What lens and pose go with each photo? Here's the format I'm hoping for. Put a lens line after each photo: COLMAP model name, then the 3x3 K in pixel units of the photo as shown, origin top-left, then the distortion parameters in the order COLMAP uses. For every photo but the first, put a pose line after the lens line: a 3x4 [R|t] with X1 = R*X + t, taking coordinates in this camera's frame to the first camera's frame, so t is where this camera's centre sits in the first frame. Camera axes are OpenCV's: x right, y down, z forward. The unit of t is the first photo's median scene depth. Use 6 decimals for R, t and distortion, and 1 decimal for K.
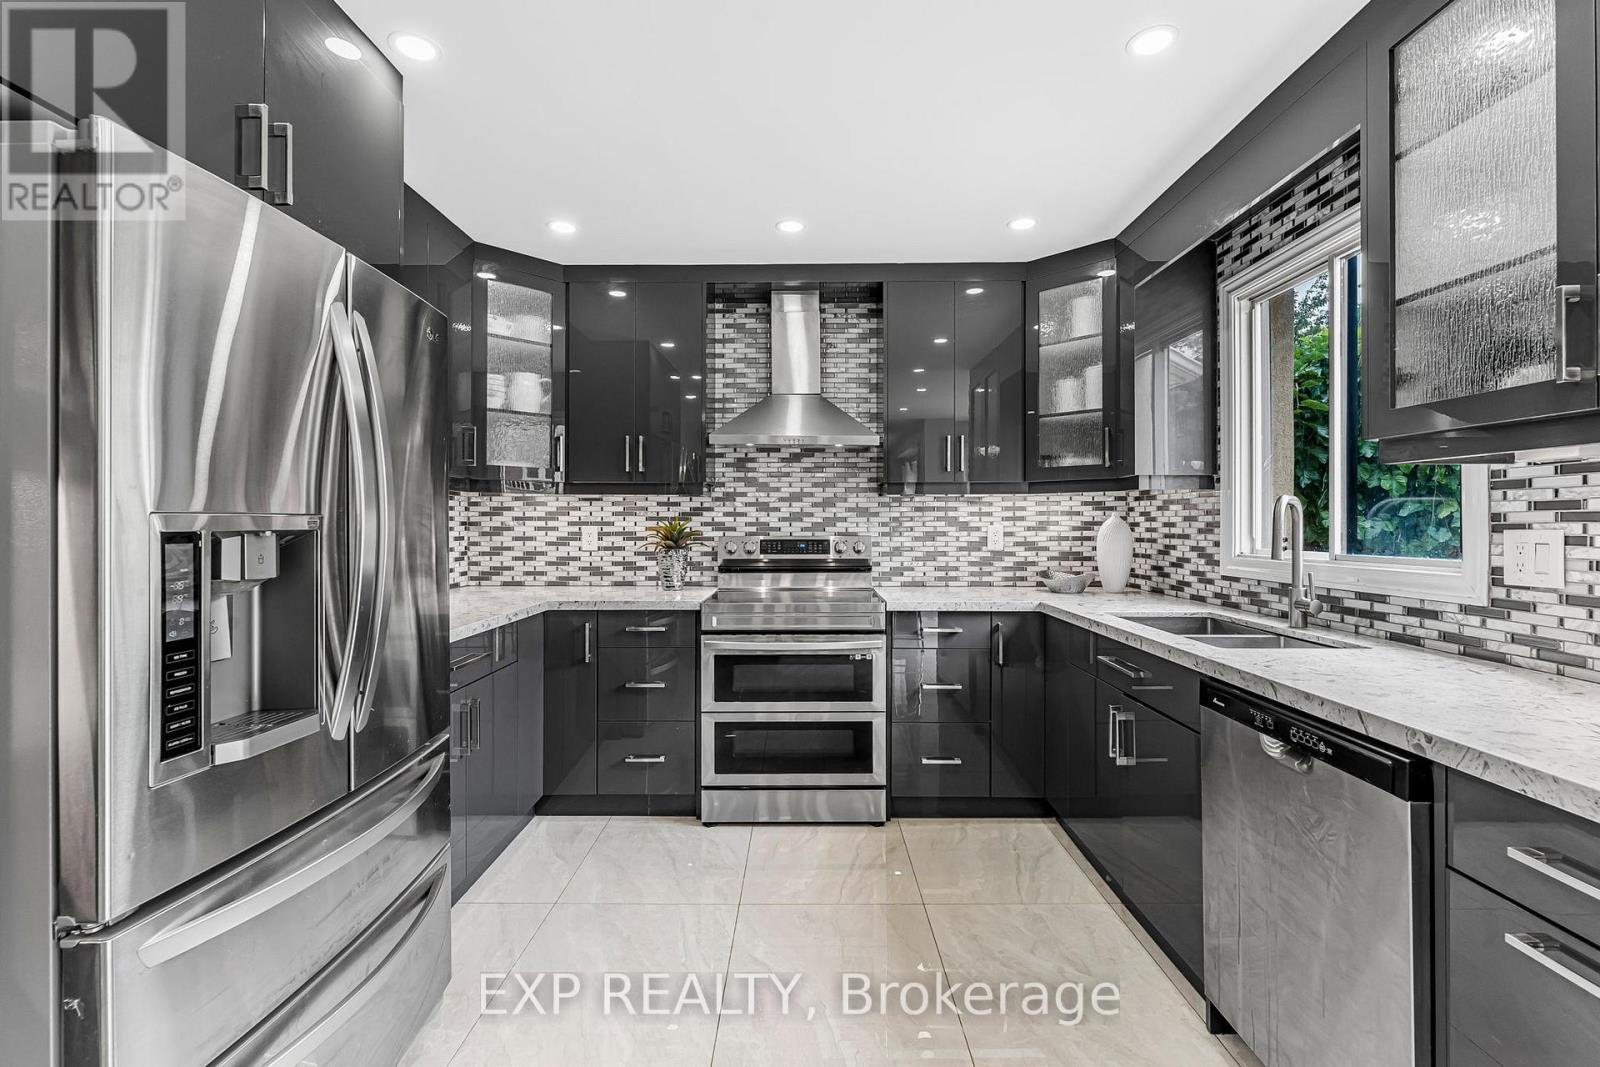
lens RADIAL K [[865.4, 0, 798.6], [0, 865.4, 523.9], [0, 0, 1]] dist [-0.002591, 0.000846]
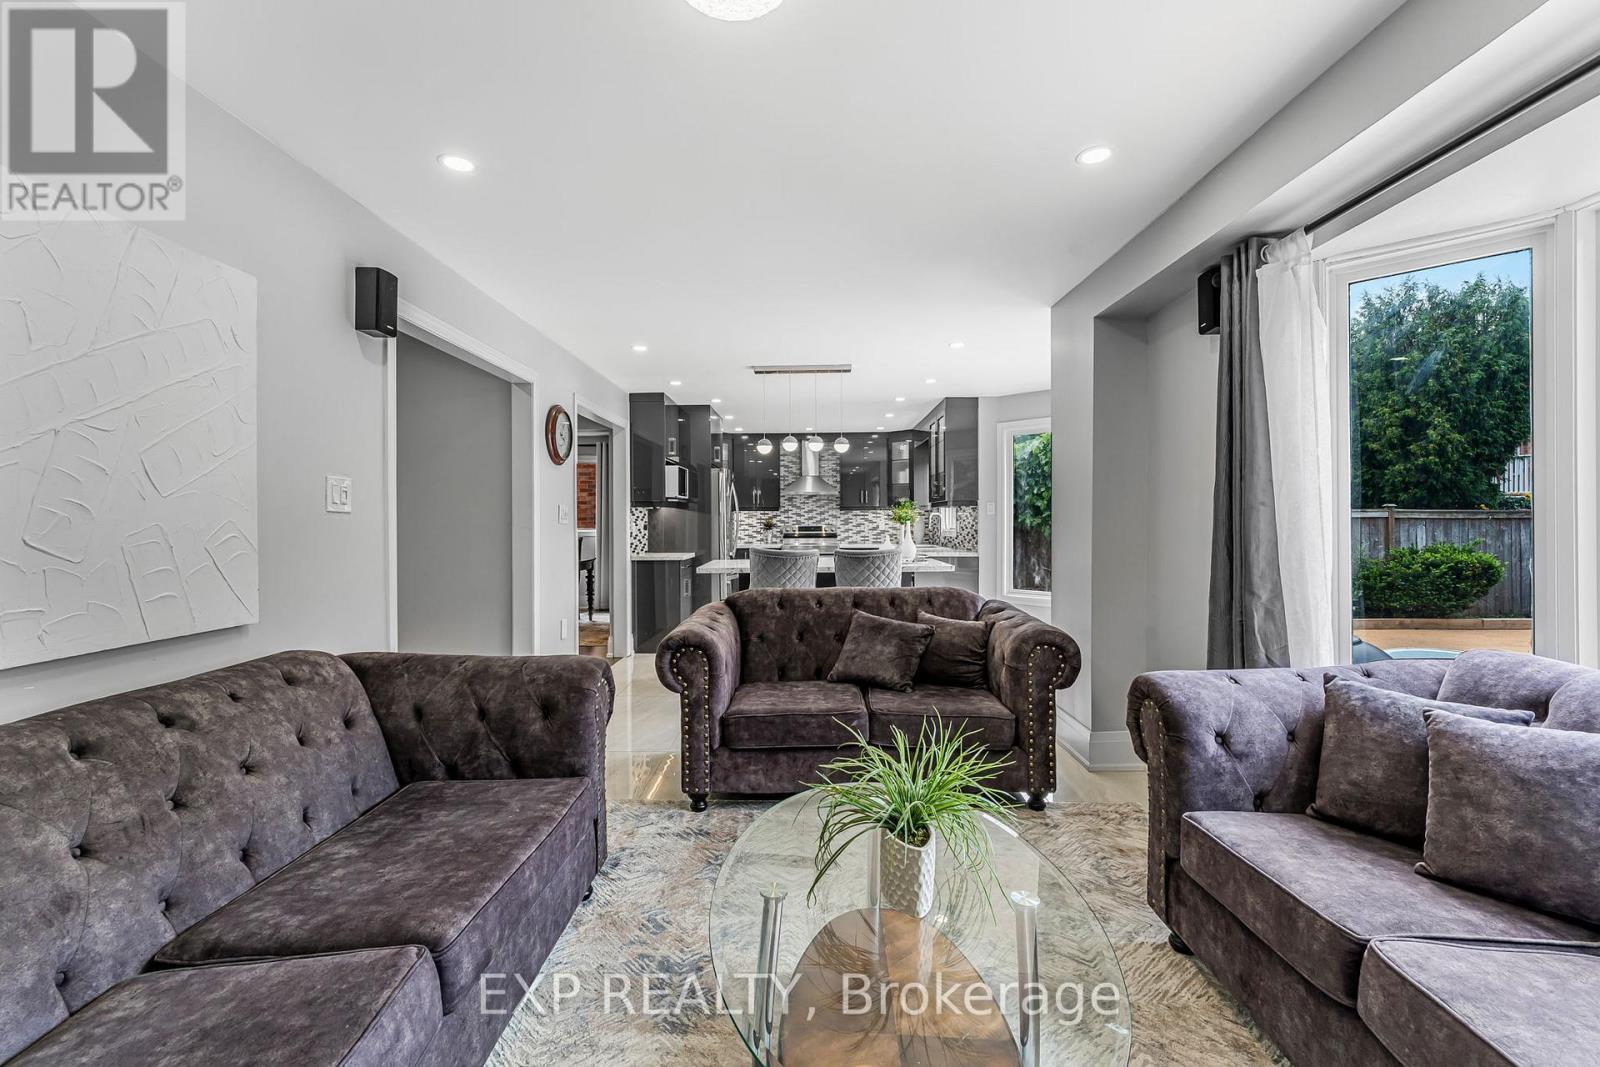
lens RADIAL K [[865.4, 0, 798.6], [0, 865.4, 523.9], [0, 0, 1]] dist [-0.002591, 0.000846]
pose [[0.999984, -0.003897, -0.004166, -0.030868], [0.003886, 0.999989, -0.002755, 0.018307], [0.004176, 0.002739, 0.999988, -1.879116]]
